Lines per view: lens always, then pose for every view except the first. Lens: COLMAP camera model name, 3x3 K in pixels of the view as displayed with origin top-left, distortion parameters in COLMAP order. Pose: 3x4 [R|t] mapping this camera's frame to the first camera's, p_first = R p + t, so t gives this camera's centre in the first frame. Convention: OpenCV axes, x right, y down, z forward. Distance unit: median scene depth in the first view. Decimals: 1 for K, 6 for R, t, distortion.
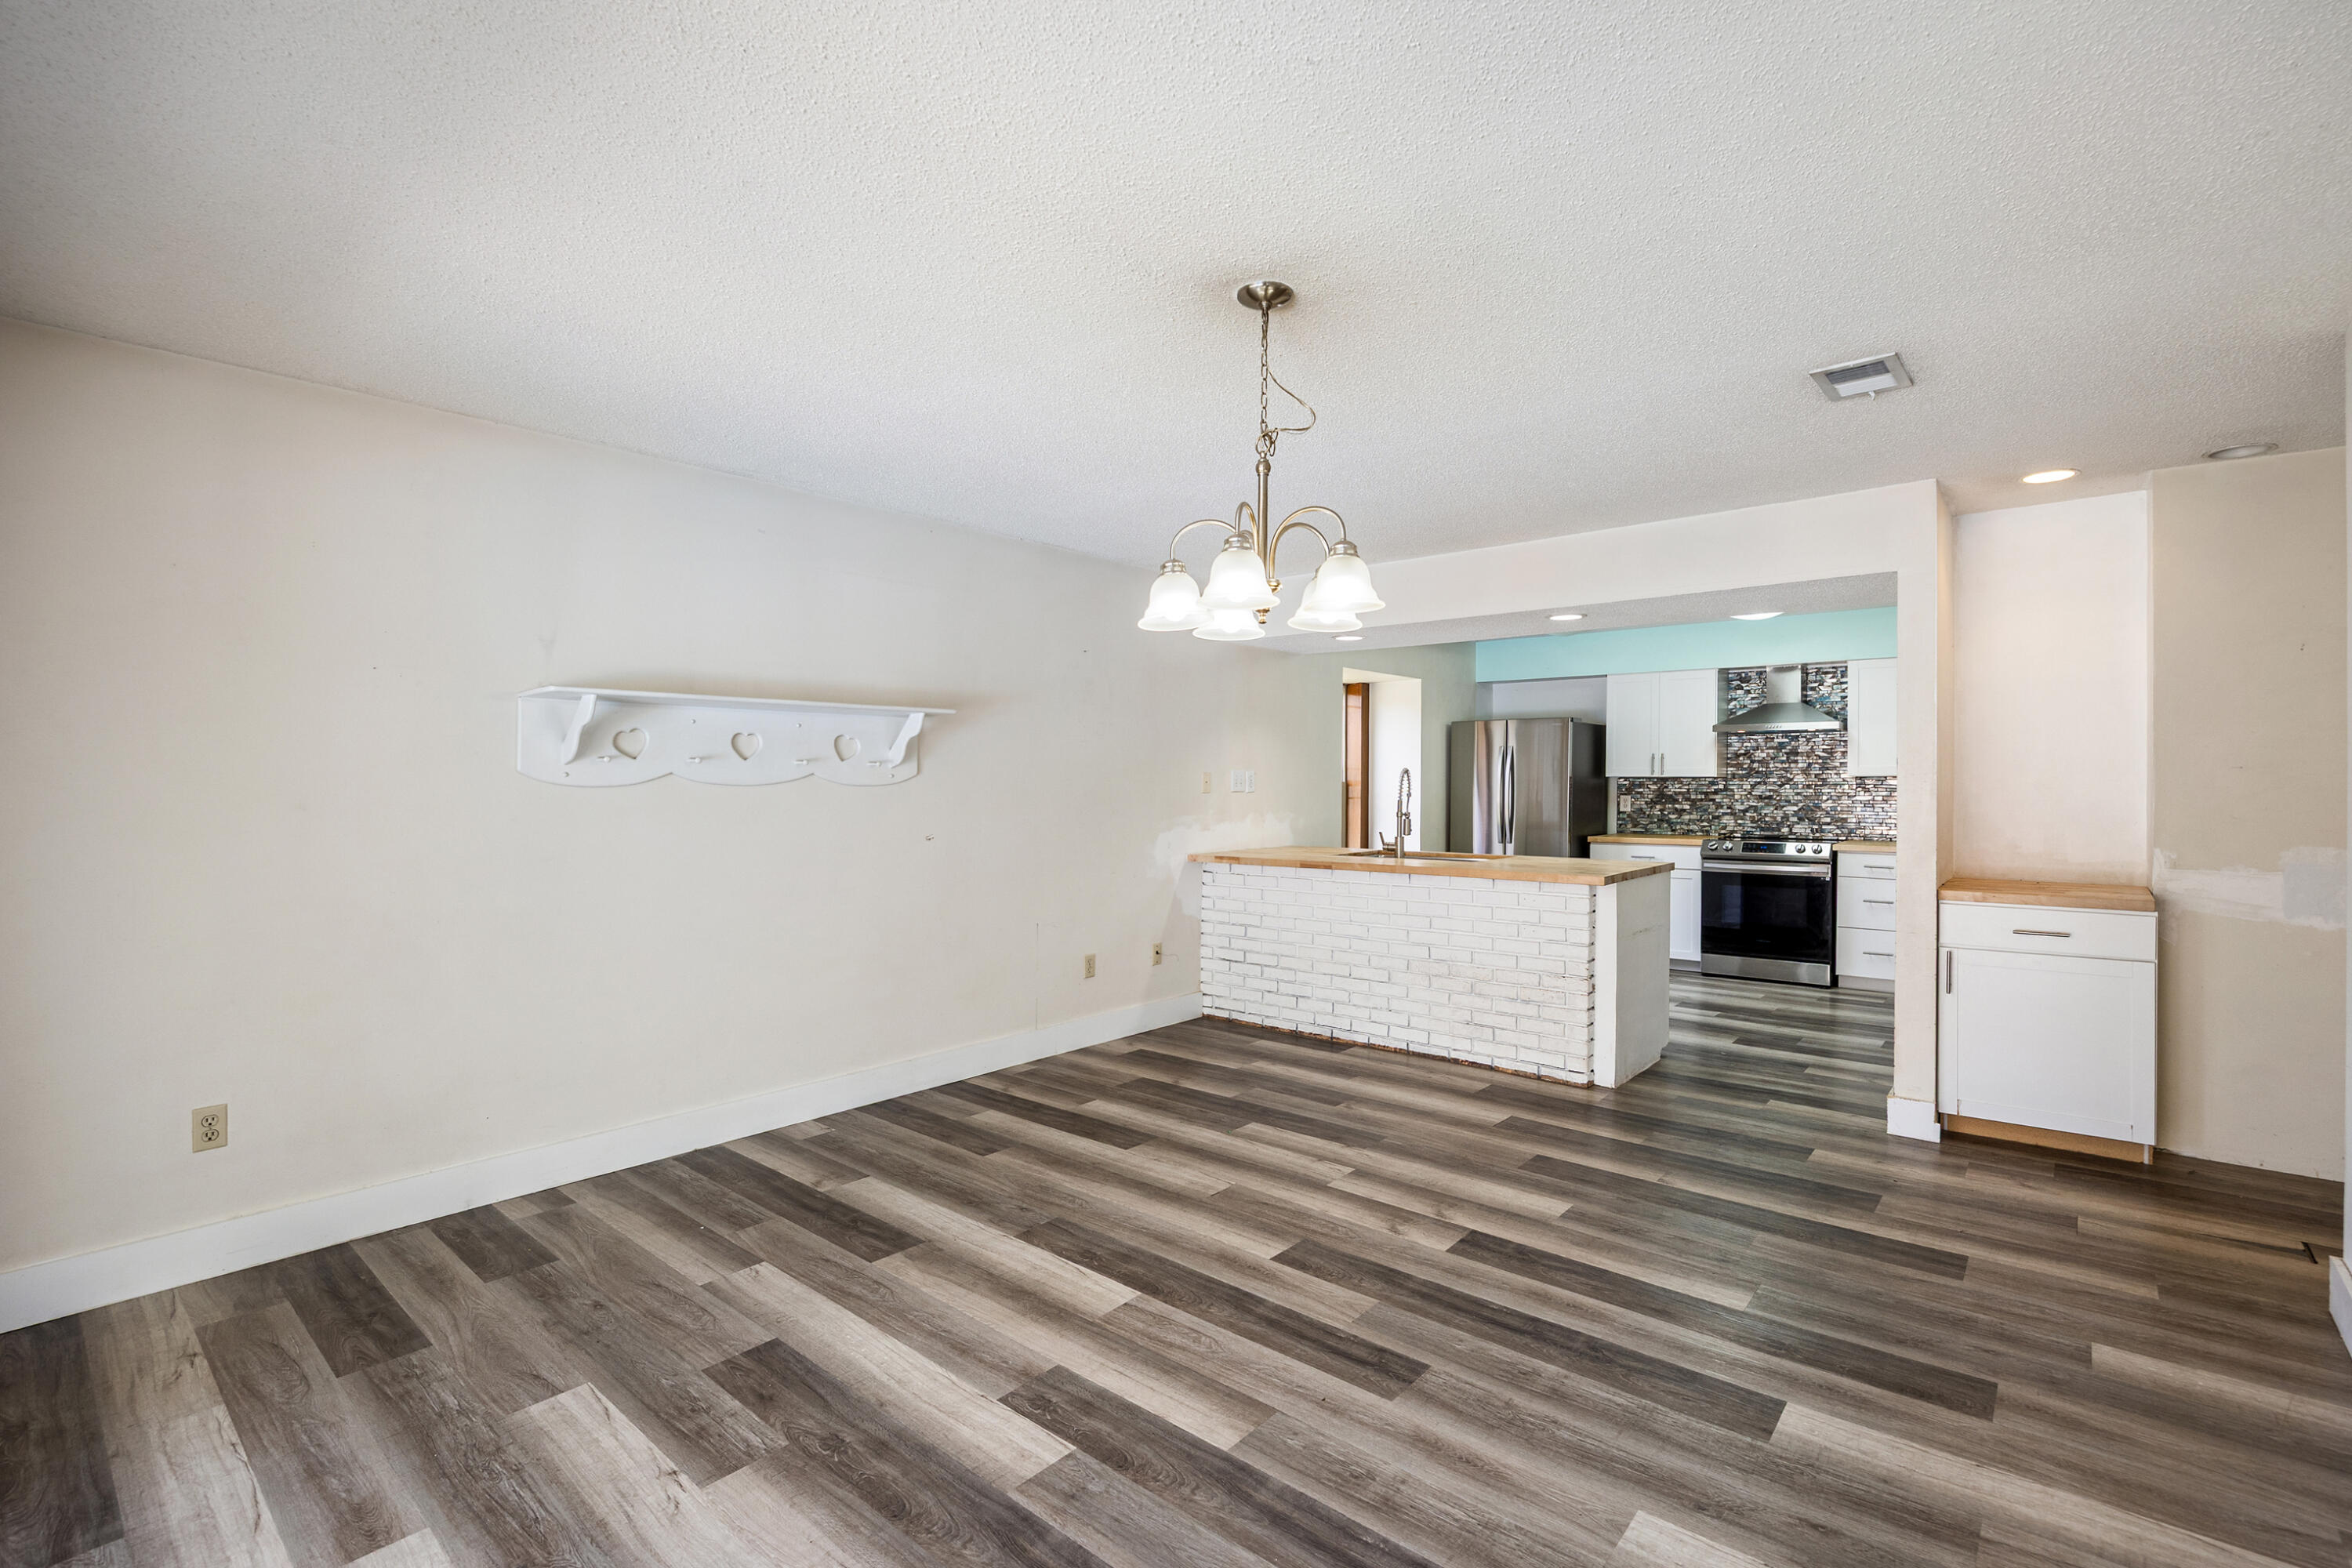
lens RADIAL K [[1039.4, 0, 1159.6], [0, 1039.4, 784.7], [0, 0, 1]] dist [-0.018478, 0.002190]
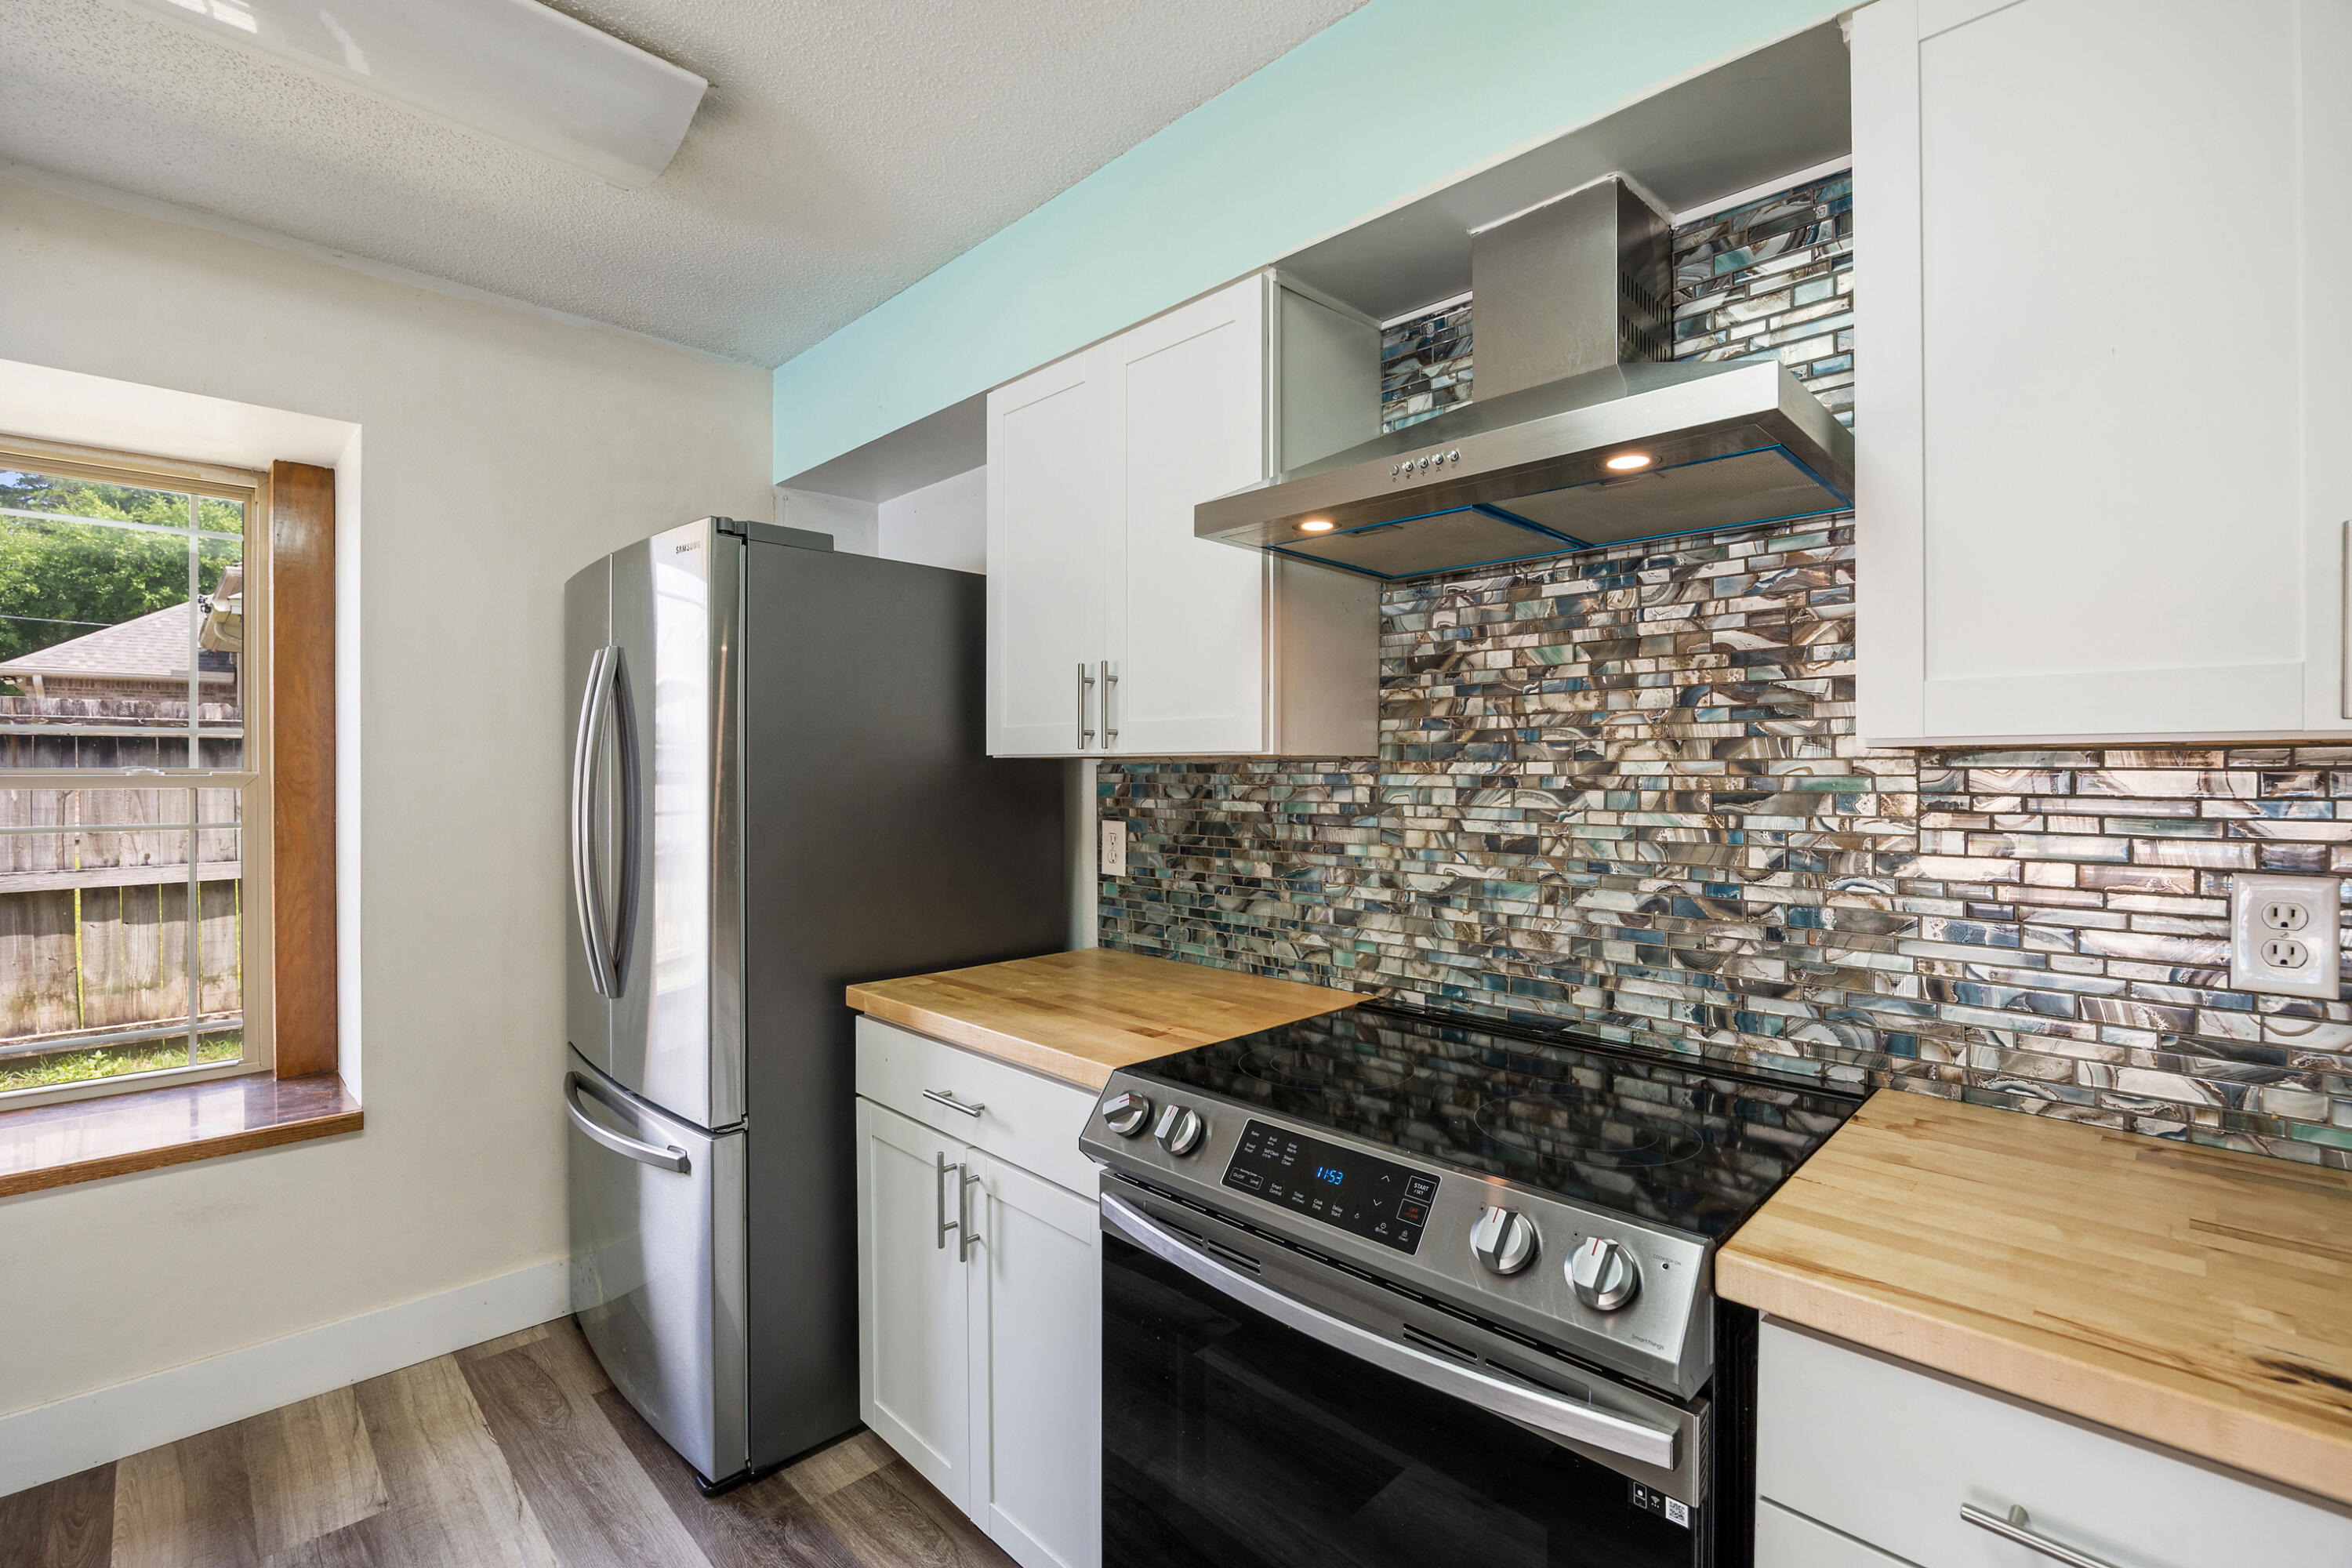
lens RADIAL K [[1039.4, 0, 1168.2], [0, 1039.4, 770.2], [0, 0, 1]] dist [-0.018478, 0.002190]
pose [[0.998675, -0.000870, -0.051461, 0.530508], [0.000685, 0.999993, -0.003599, -0.003594], [0.051464, 0.003559, 0.998669, 0.779344]]
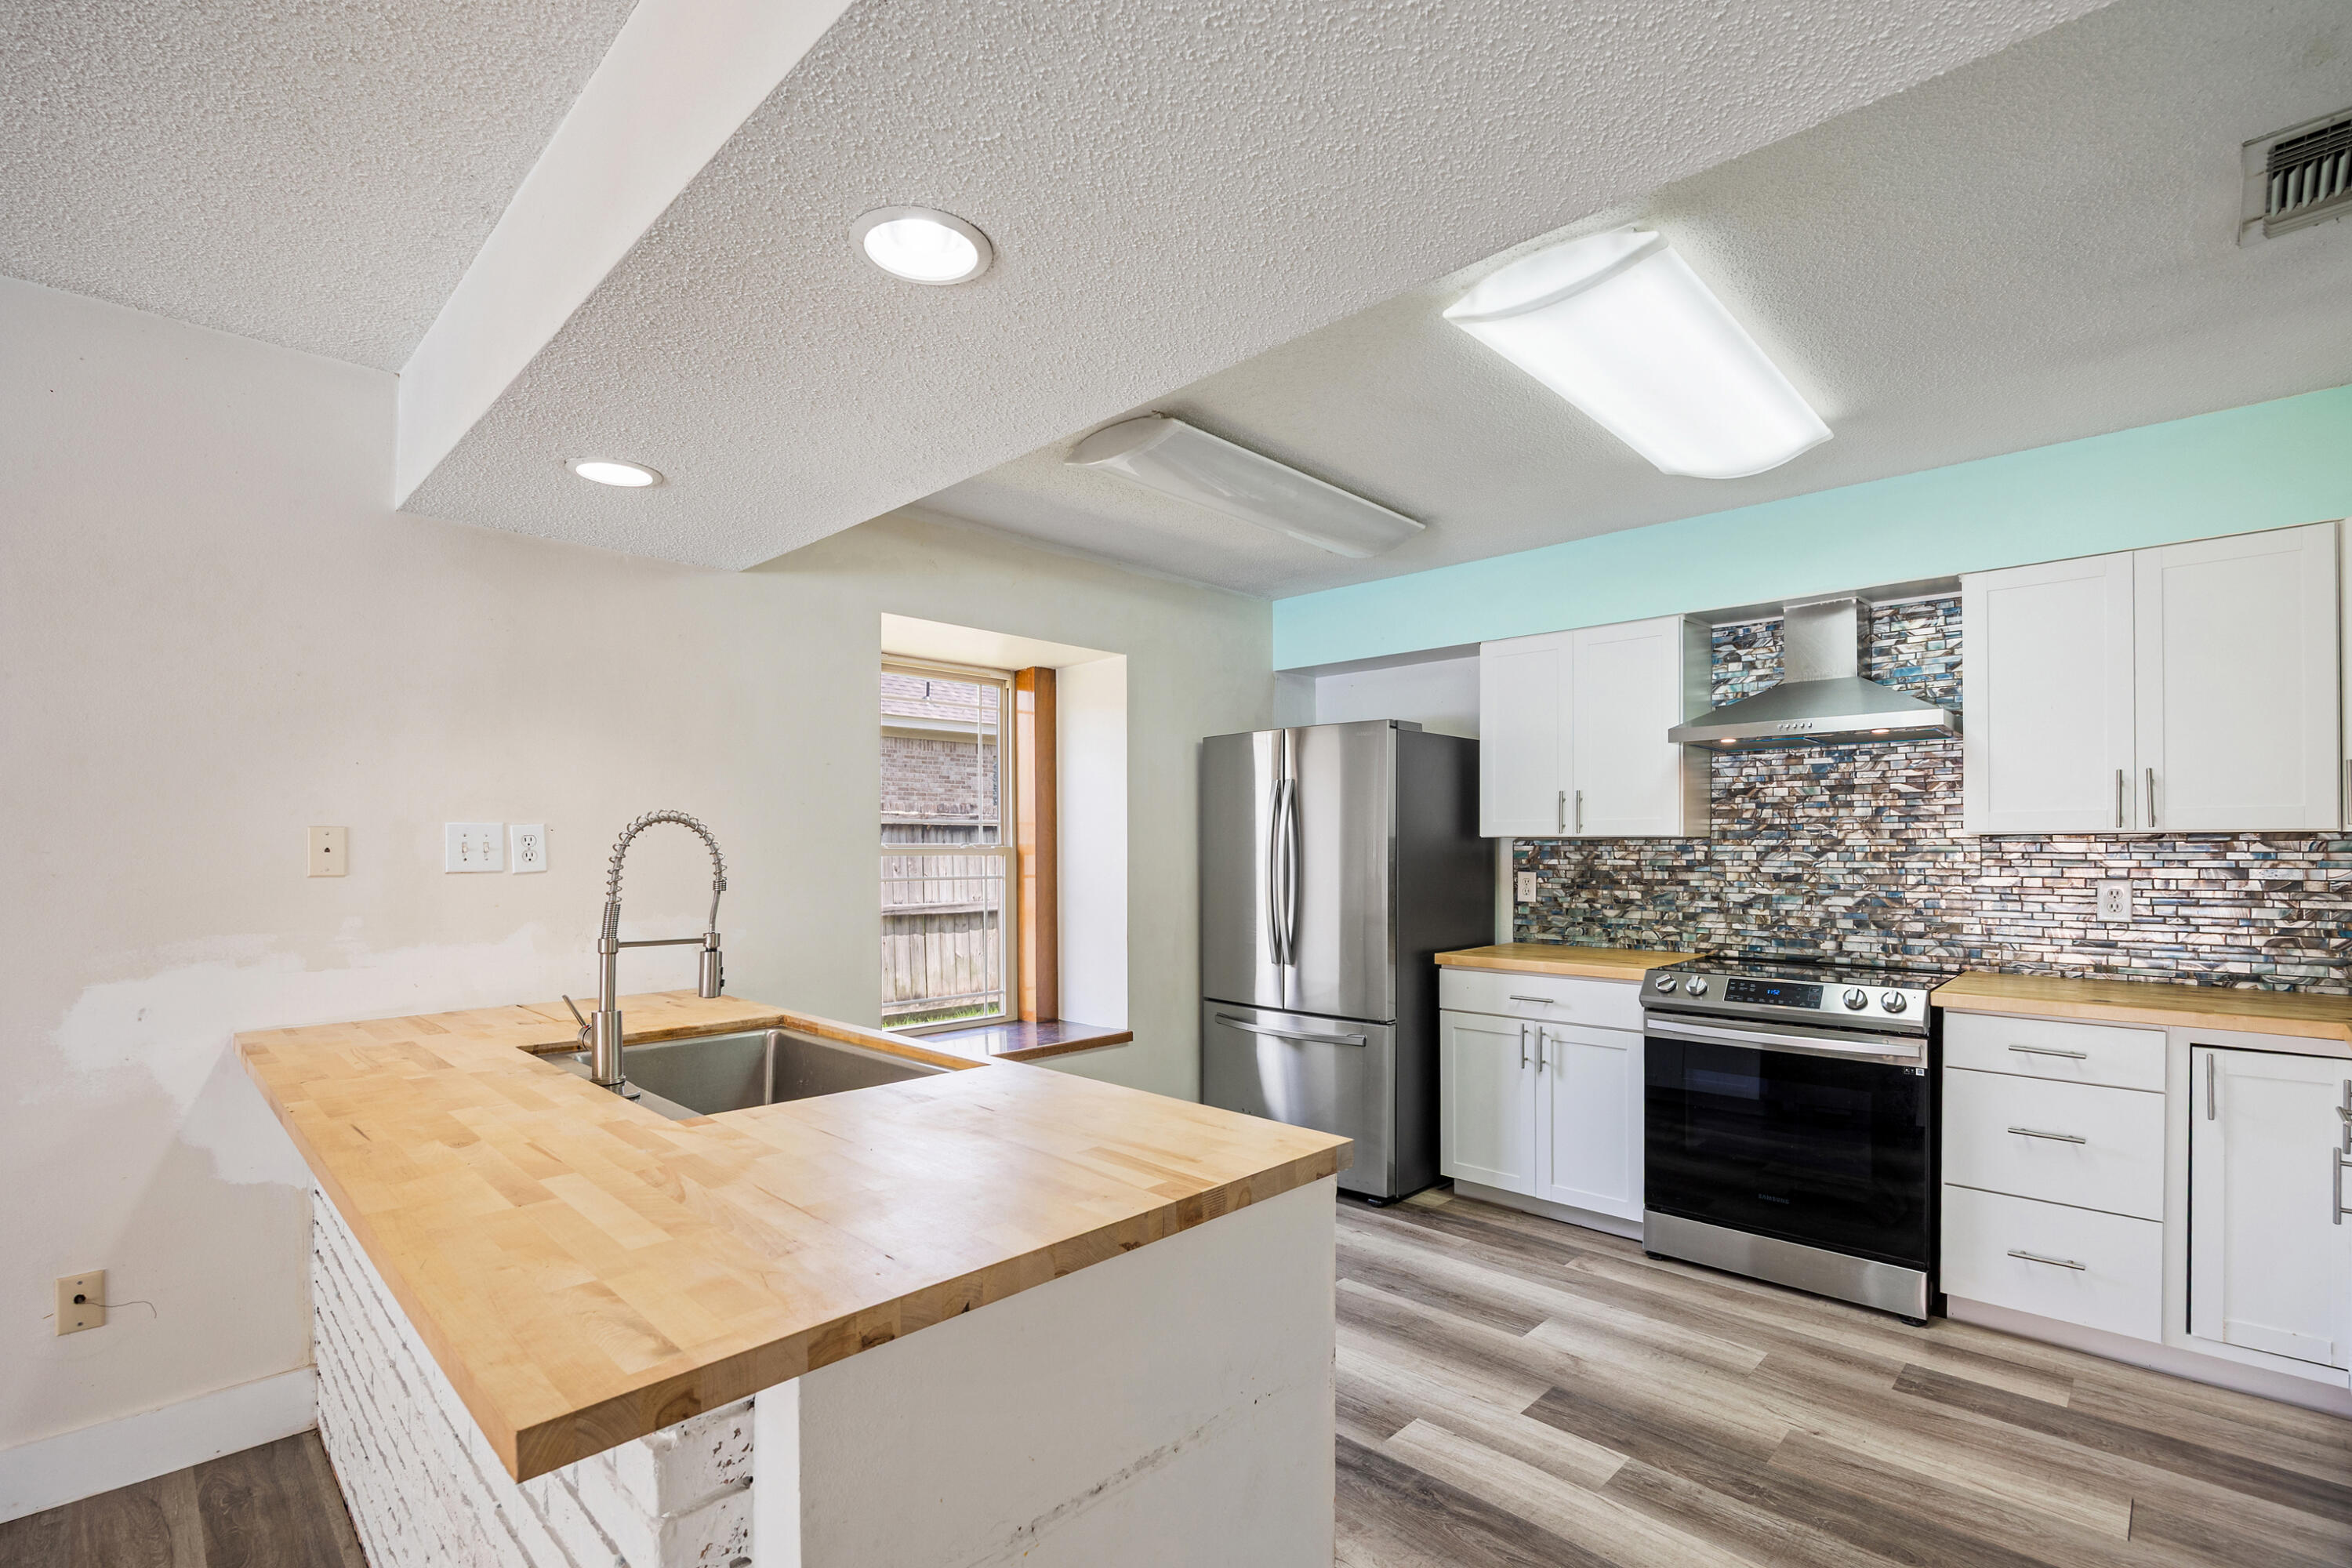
lens RADIAL K [[1039.4, 0, 1178.6], [0, 1039.4, 842.1], [0, 0, 1]] dist [-0.018478, 0.002190]
pose [[0.999097, -0.001431, -0.042462, 0.323269], [0.001104, 0.999970, -0.007717, -0.001386], [0.042472, 0.007663, 0.999068, 0.504780]]
